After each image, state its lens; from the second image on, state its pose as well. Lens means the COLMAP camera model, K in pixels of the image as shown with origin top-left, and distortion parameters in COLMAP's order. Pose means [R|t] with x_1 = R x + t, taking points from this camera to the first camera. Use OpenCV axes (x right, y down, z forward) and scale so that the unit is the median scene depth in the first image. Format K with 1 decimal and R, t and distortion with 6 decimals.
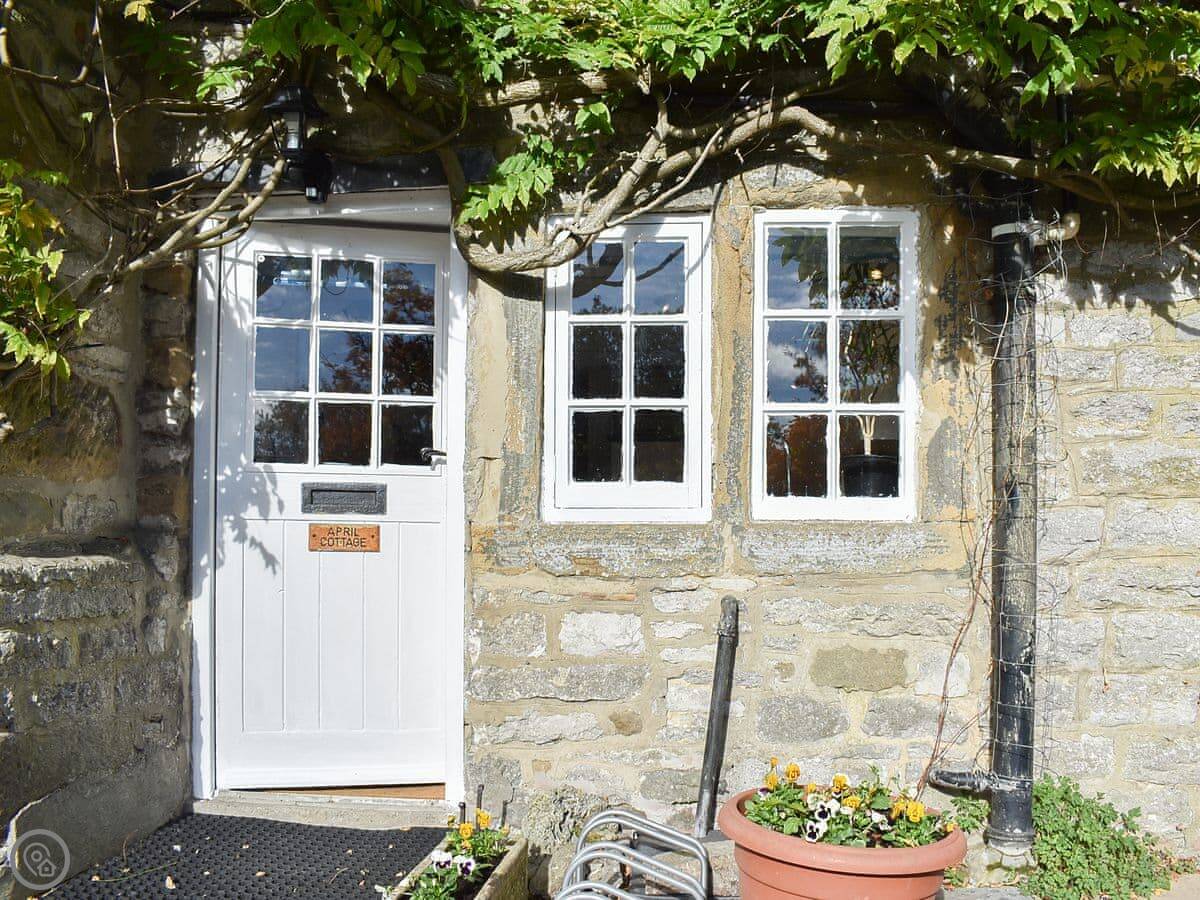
lens RADIAL K [[1101.1, 0, 600.3], [0, 1101.1, 578.3], [0, 0, 1]] dist [-0.062865, -0.003052]
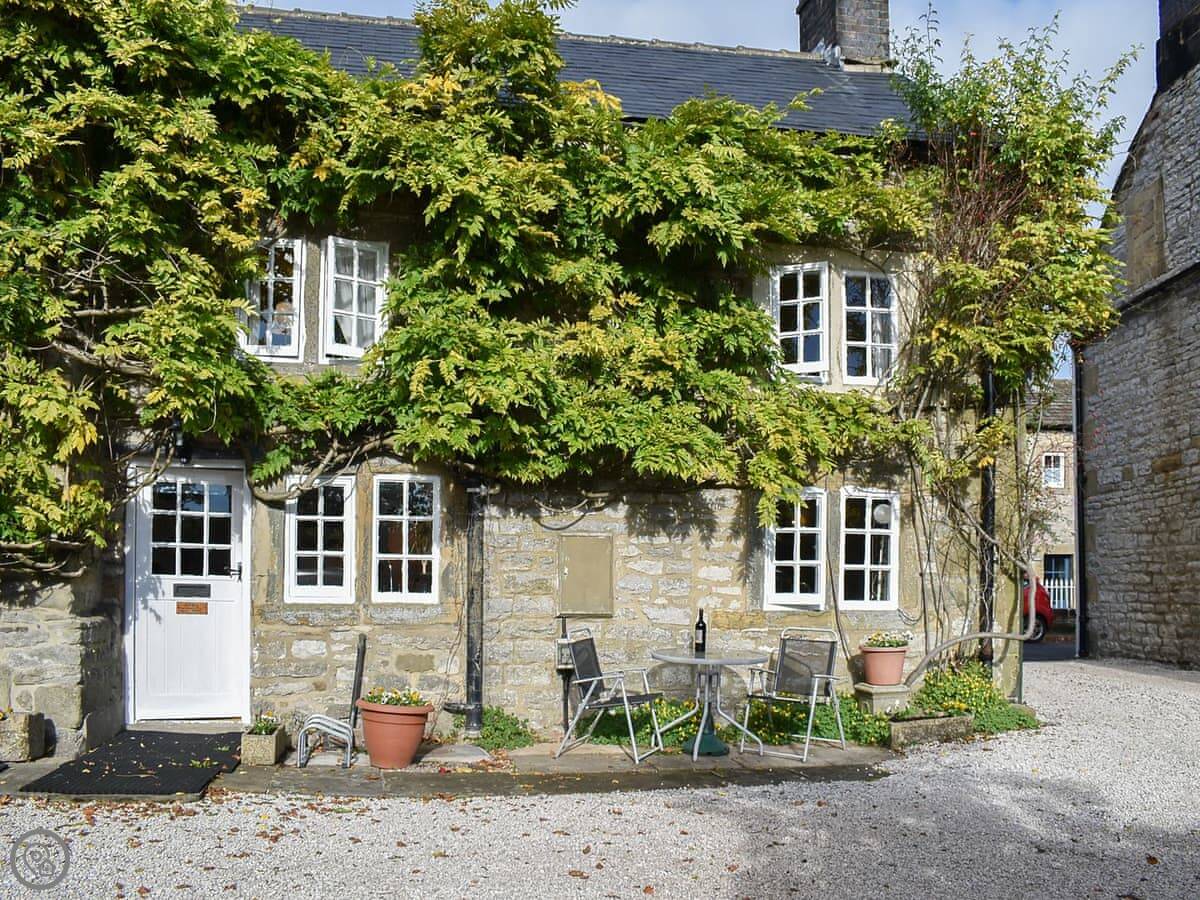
lens RADIAL K [[1161.9, 0, 509.6], [0, 1161.9, 646.0], [0, 0, 1]] dist [-0.057414, -0.003456]
pose [[0.974819, -0.001897, 0.222989, -0.137110], [-0.001966, 0.999852, 0.017102, -0.000694], [-0.222988, -0.017109, 0.974671, -1.567374]]
